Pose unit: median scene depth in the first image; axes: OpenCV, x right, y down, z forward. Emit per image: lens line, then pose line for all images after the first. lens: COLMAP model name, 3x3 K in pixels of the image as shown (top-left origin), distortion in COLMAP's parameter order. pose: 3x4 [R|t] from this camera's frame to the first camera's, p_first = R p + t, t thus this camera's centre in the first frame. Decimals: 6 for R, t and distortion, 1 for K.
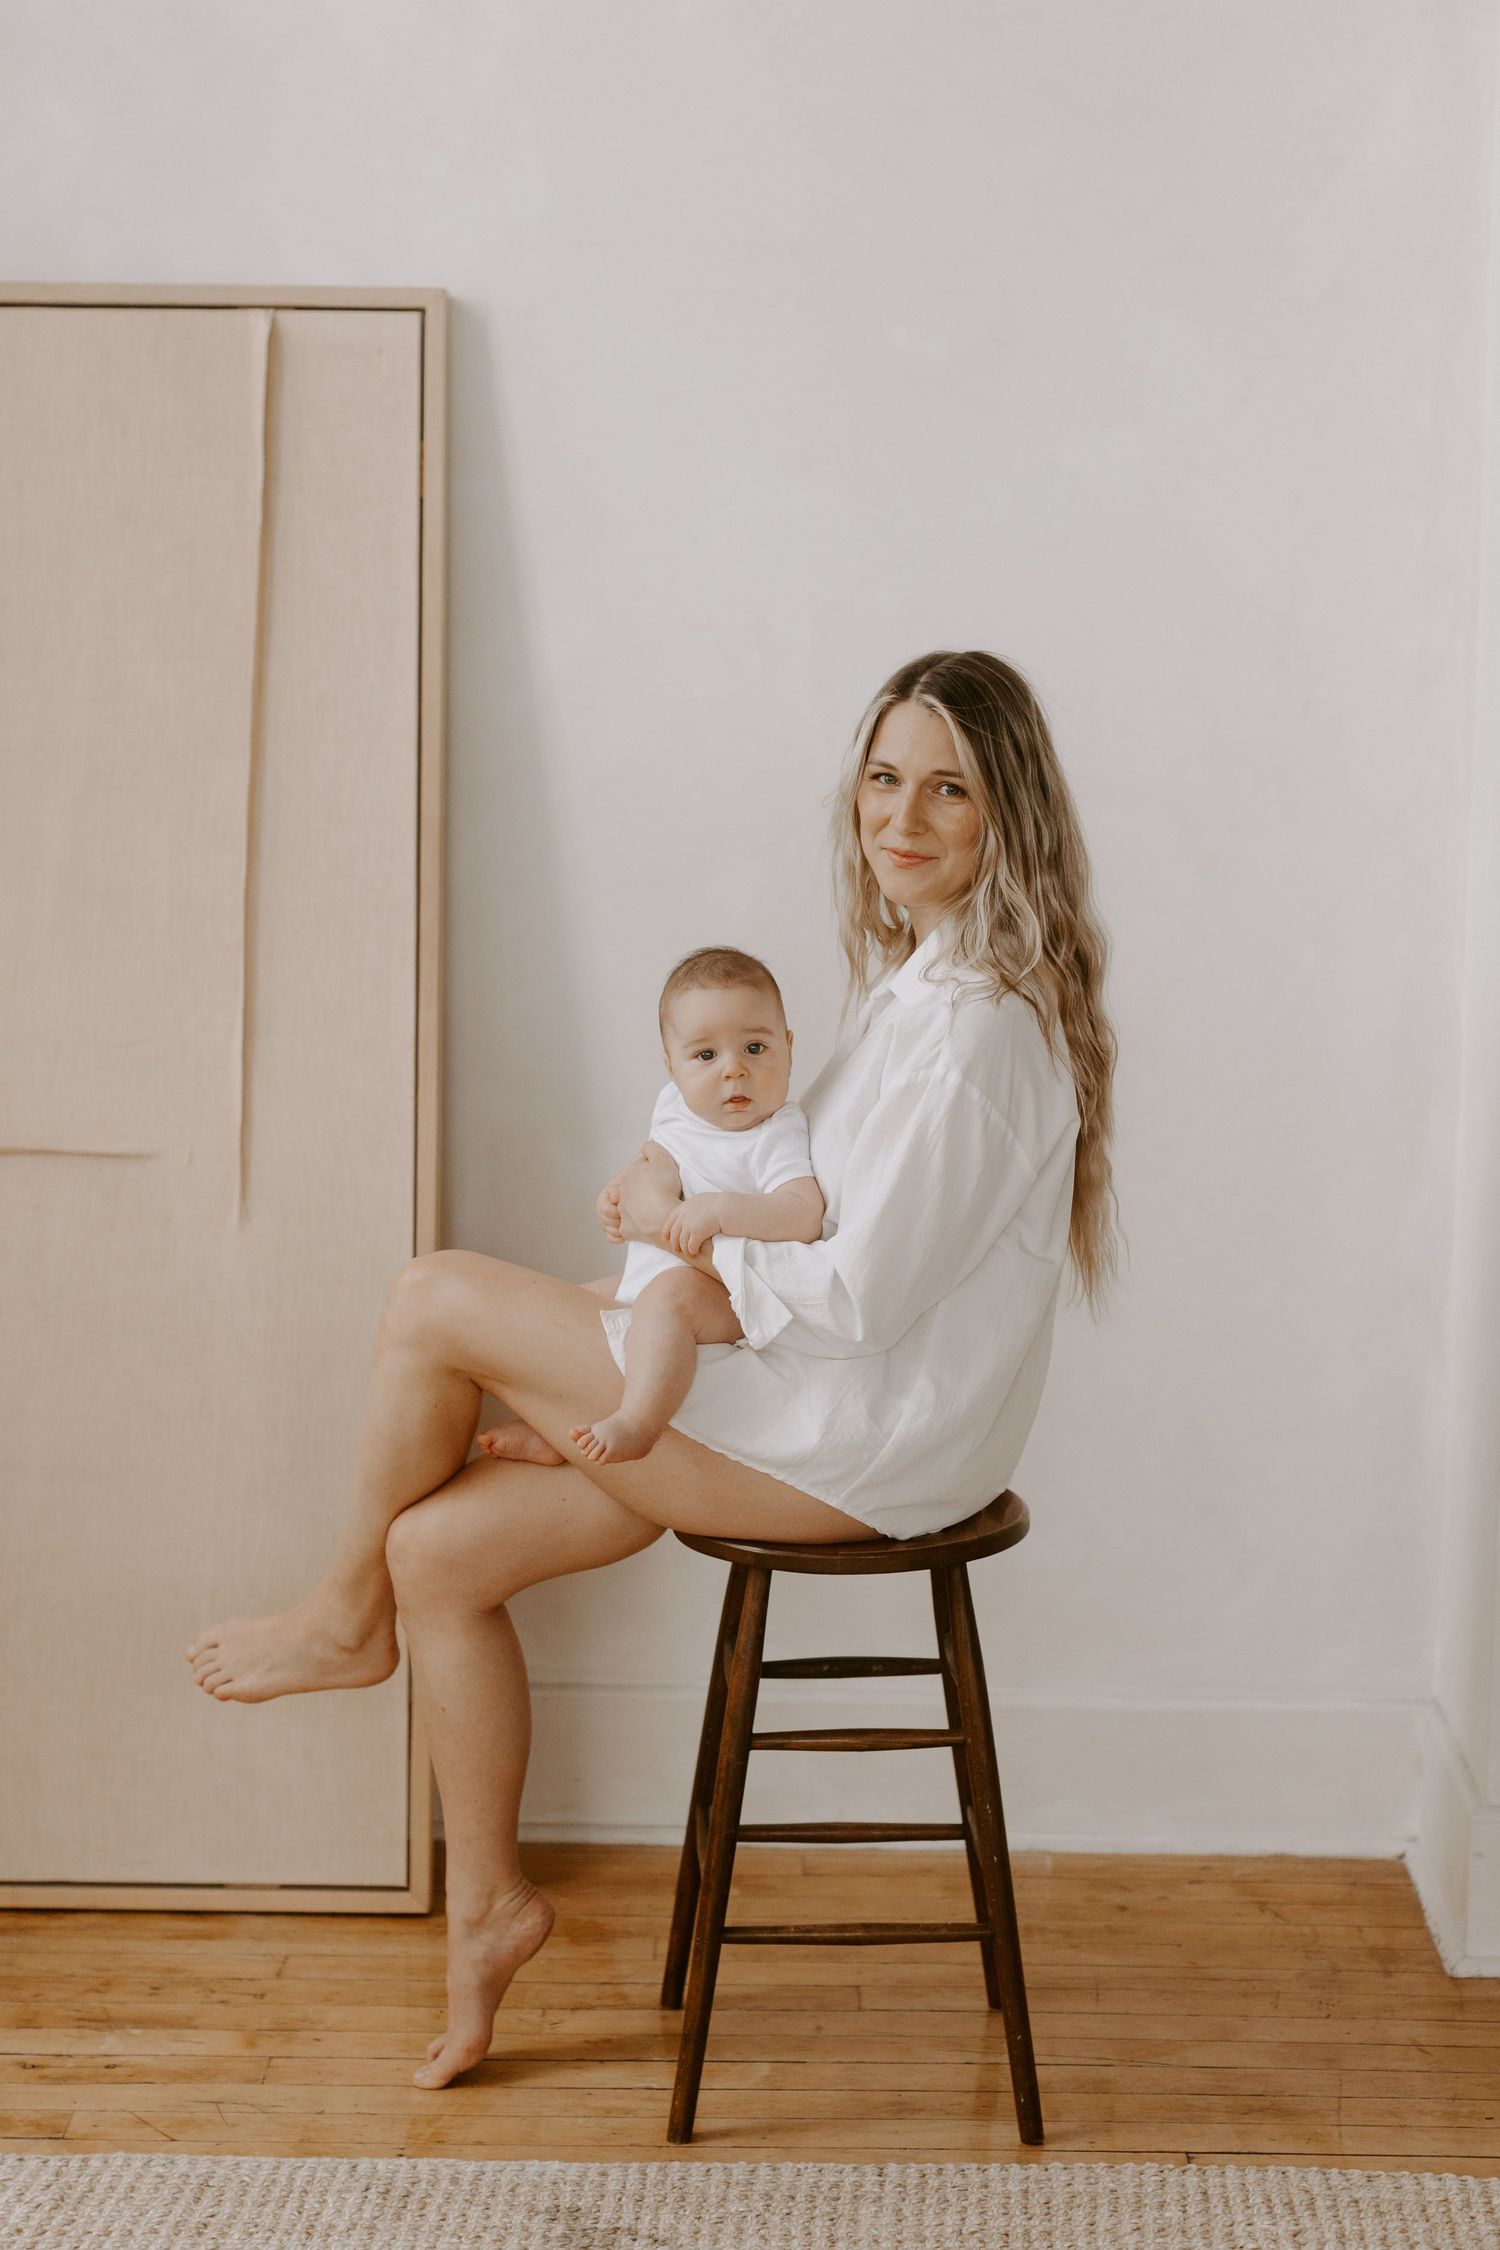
lens RADIAL K [[3282.0, 0, 750.0], [0, 3282.0, 1125.0], [0, 0, 1]] dist [0.016588, -0.041542]
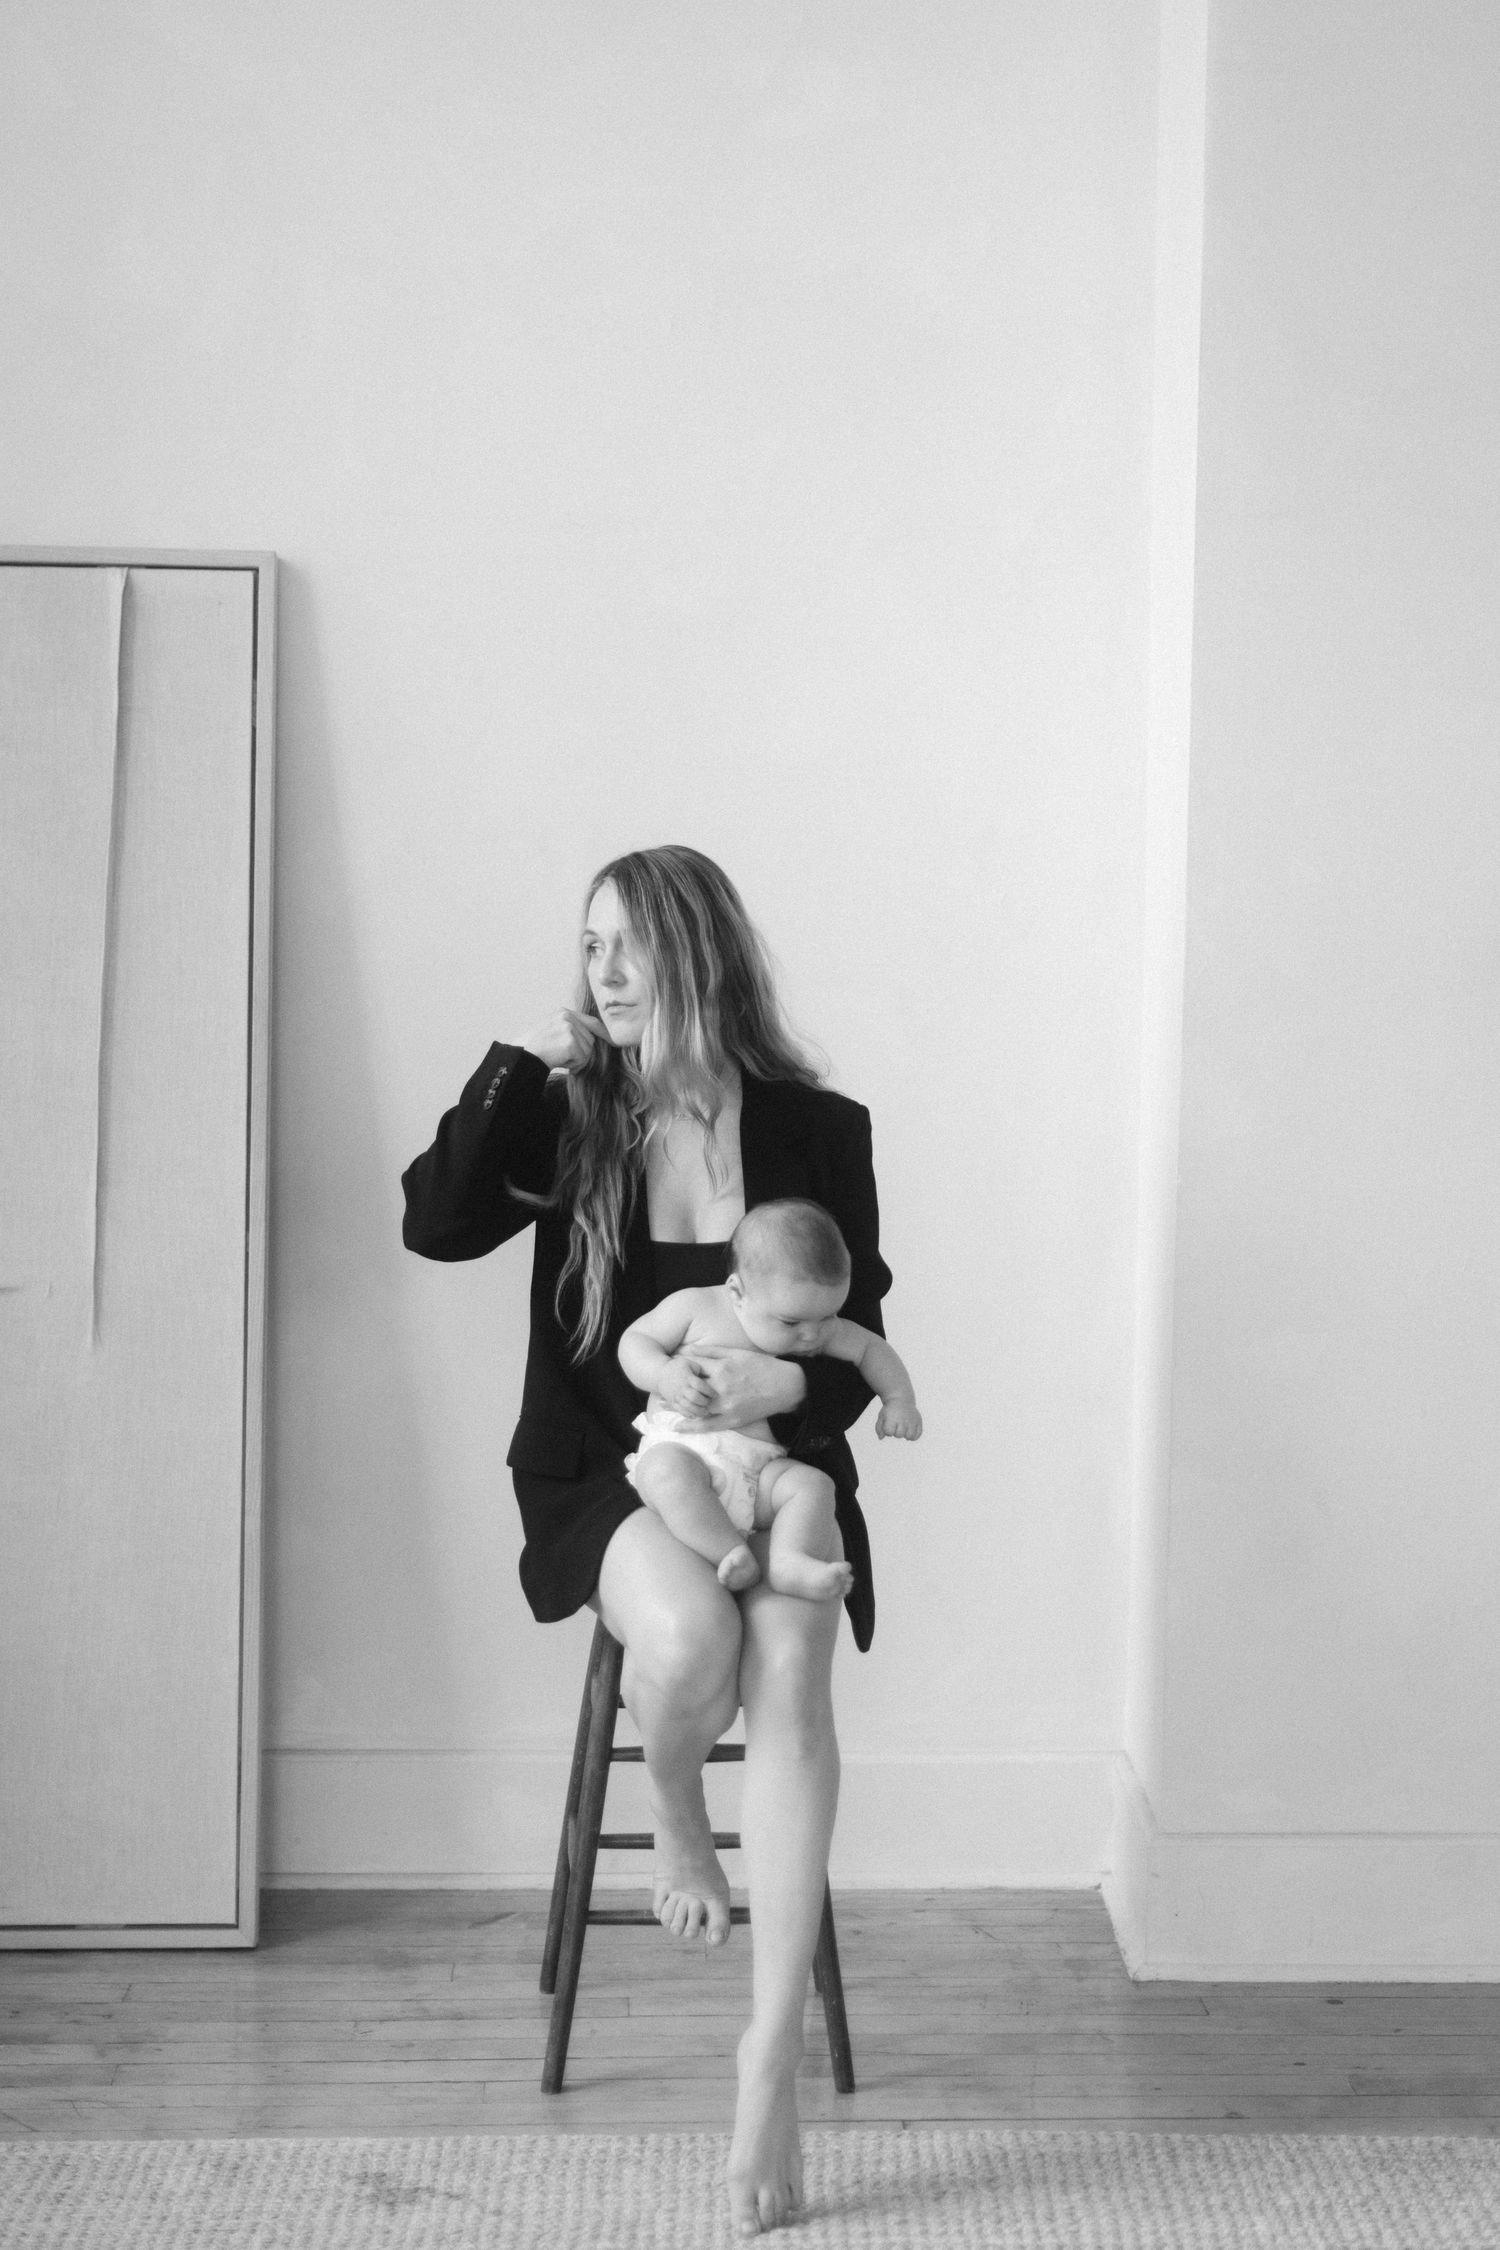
lens RADIAL K [[3282.0, 0, 750.0], [0, 3282.0, 1125.0], [0, 0, 1]] dist [0.016588, -0.041542]
pose [[0.998596, -0.002286, 0.052914, 0.015630], [0.005585, 0.998043, -0.062289, 0.027147], [-0.052668, 0.062497, 0.996655, -0.182882]]
